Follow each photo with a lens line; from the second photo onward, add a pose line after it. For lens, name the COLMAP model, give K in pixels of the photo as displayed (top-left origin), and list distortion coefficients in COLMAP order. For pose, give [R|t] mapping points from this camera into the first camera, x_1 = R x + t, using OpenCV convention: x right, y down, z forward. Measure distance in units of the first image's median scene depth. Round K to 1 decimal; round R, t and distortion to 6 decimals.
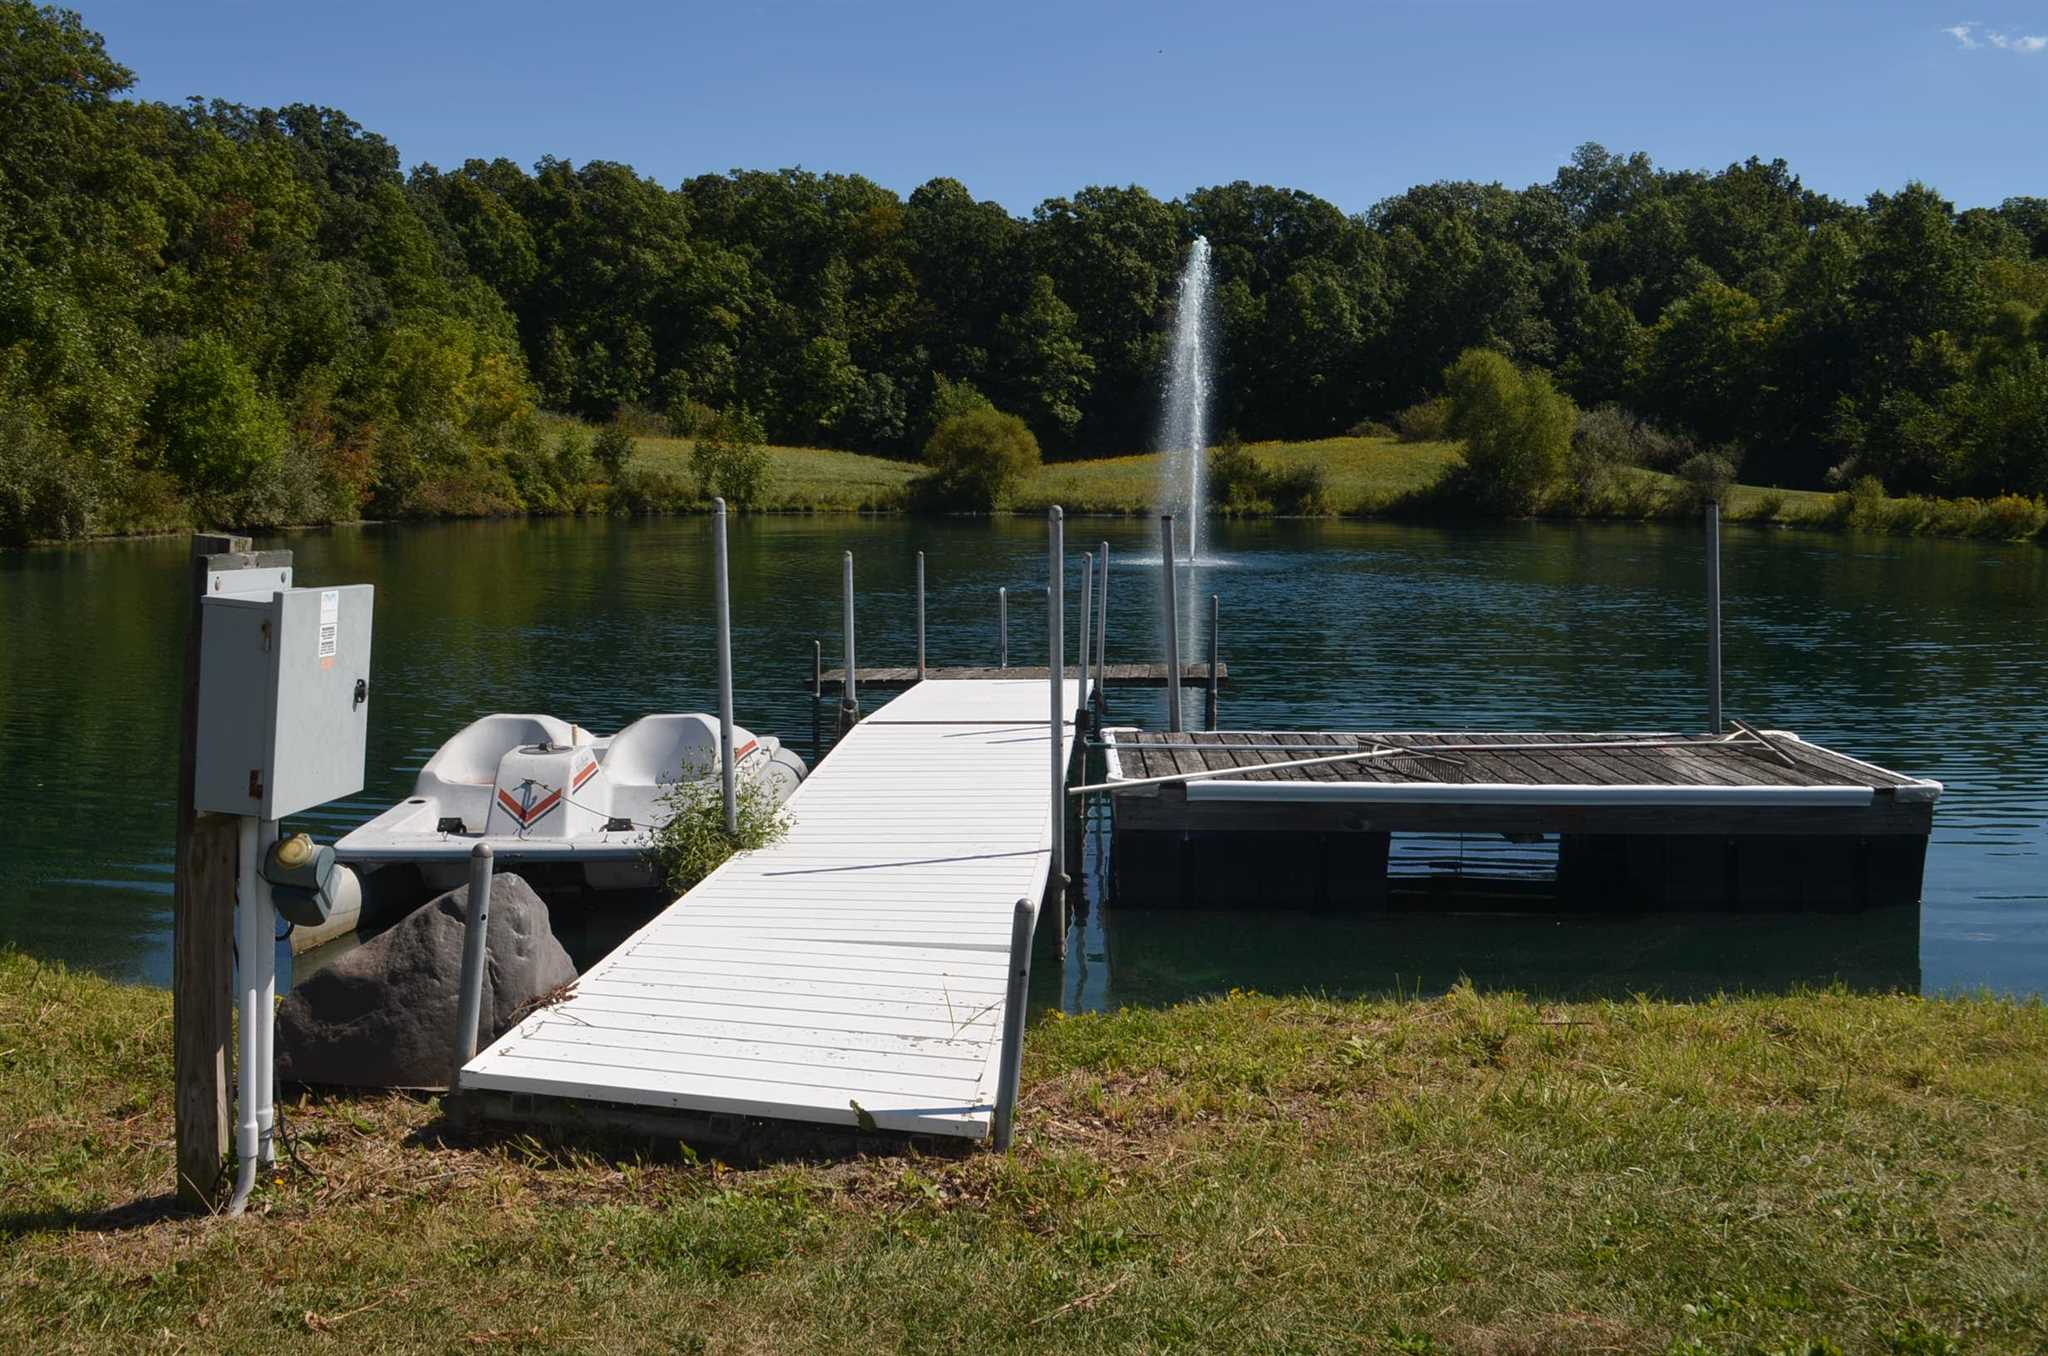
lens RADIAL K [[1870.7, 0, 1020.8], [0, 1870.7, 682.0], [0, 0, 1]] dist [-0.046909, 0.000000]
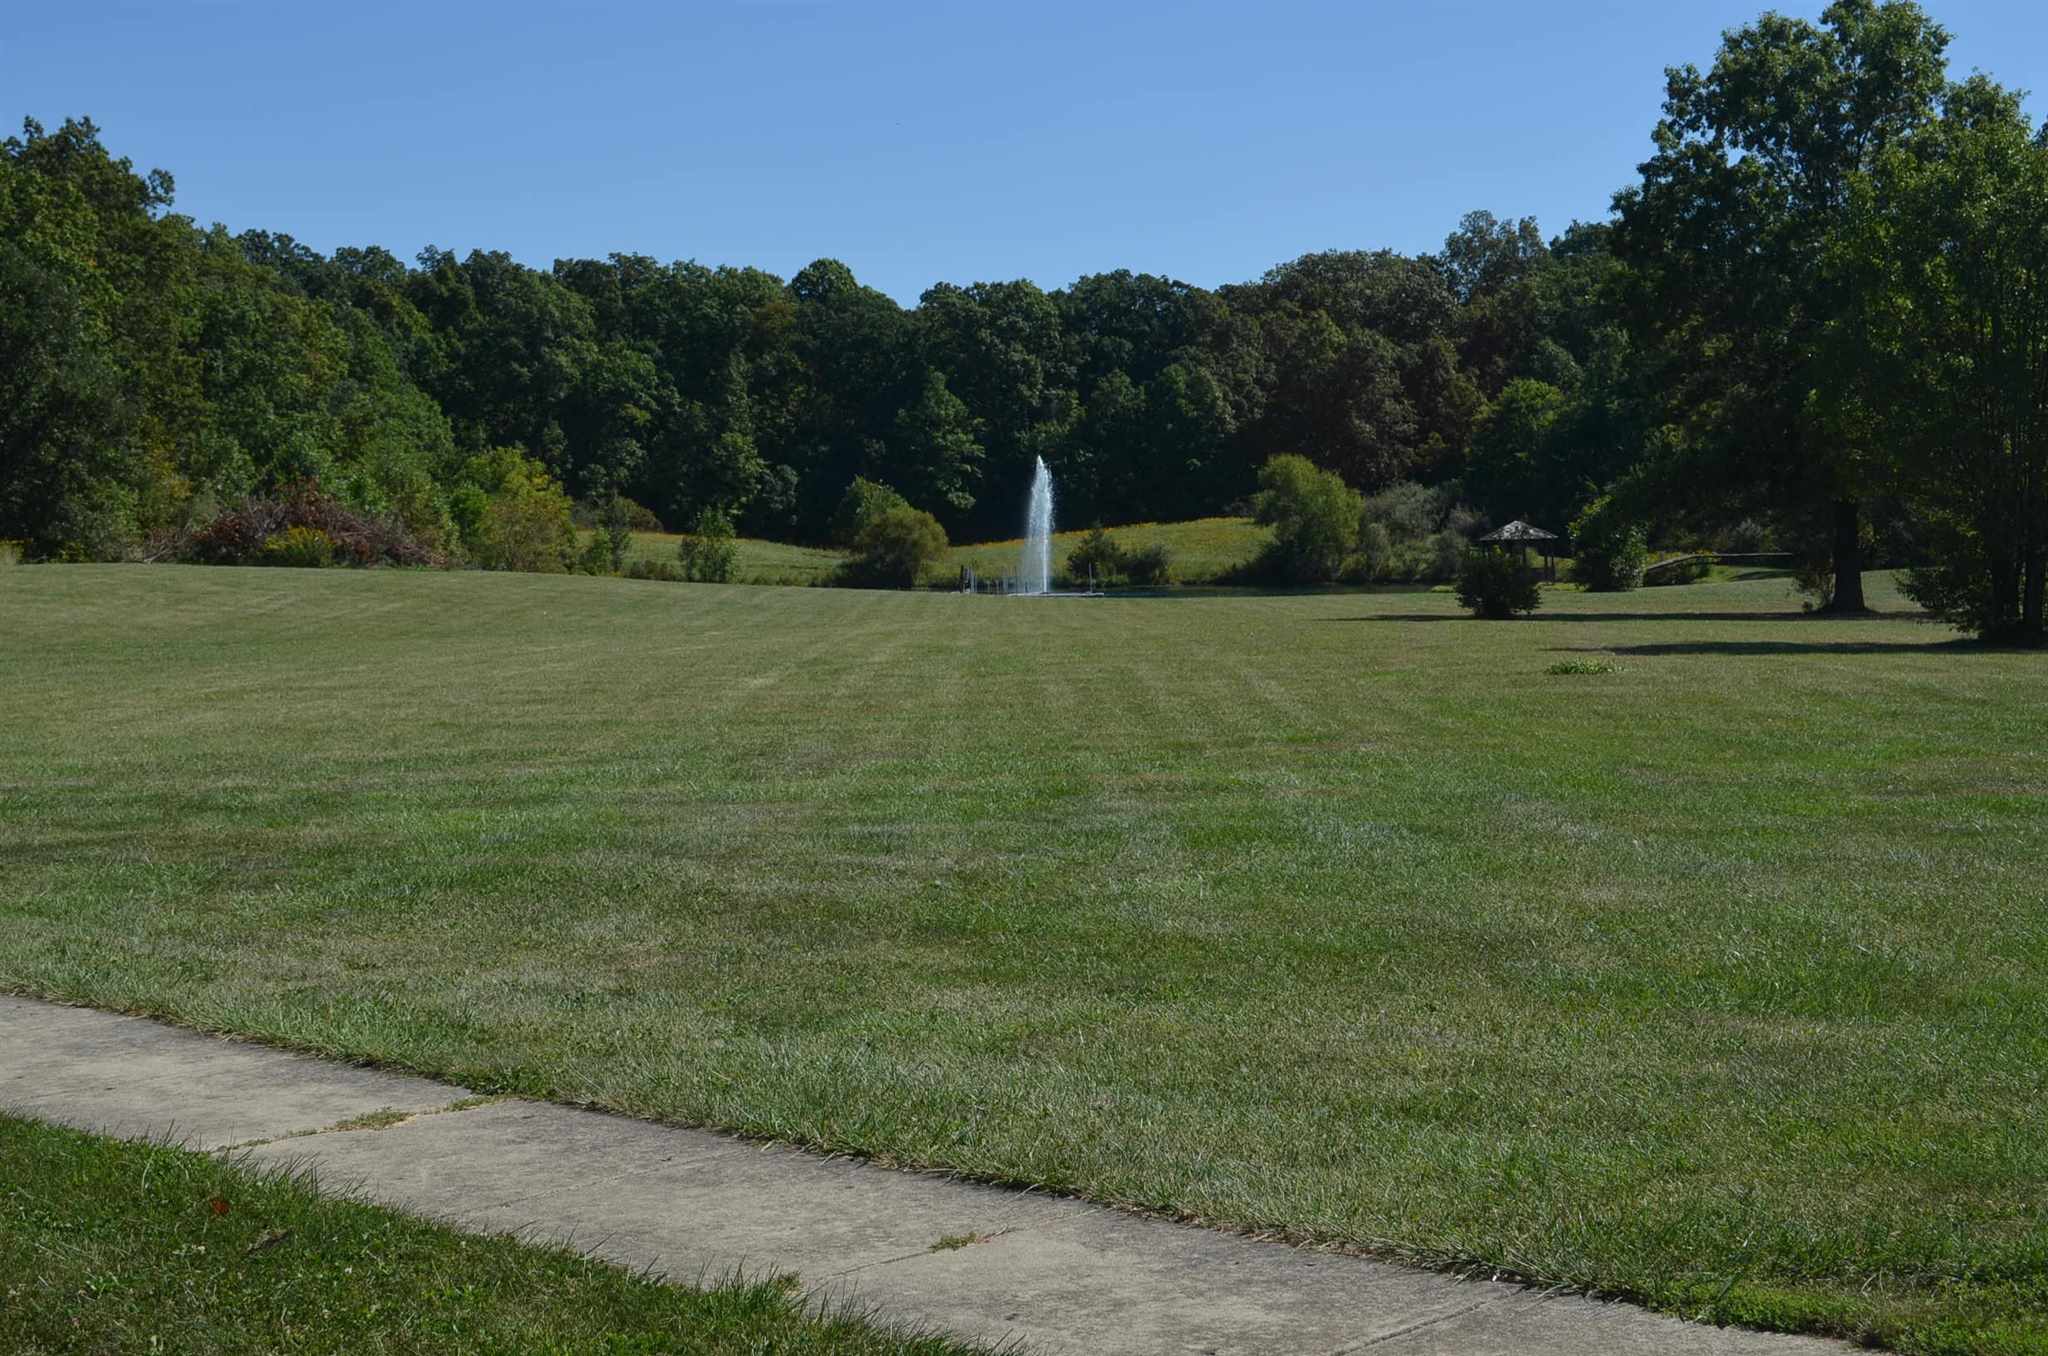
lens RADIAL K [[2990.9, 0, 1027.2], [0, 2990.9, 679.7], [0, 0, 1]] dist [0.062161, 0.000000]
pose [[0.998138, -0.022270, 0.056794, -0.036460], [0.026079, 0.997397, -0.067230, 0.074014], [-0.055149, 0.068586, 0.996120, -0.689306]]
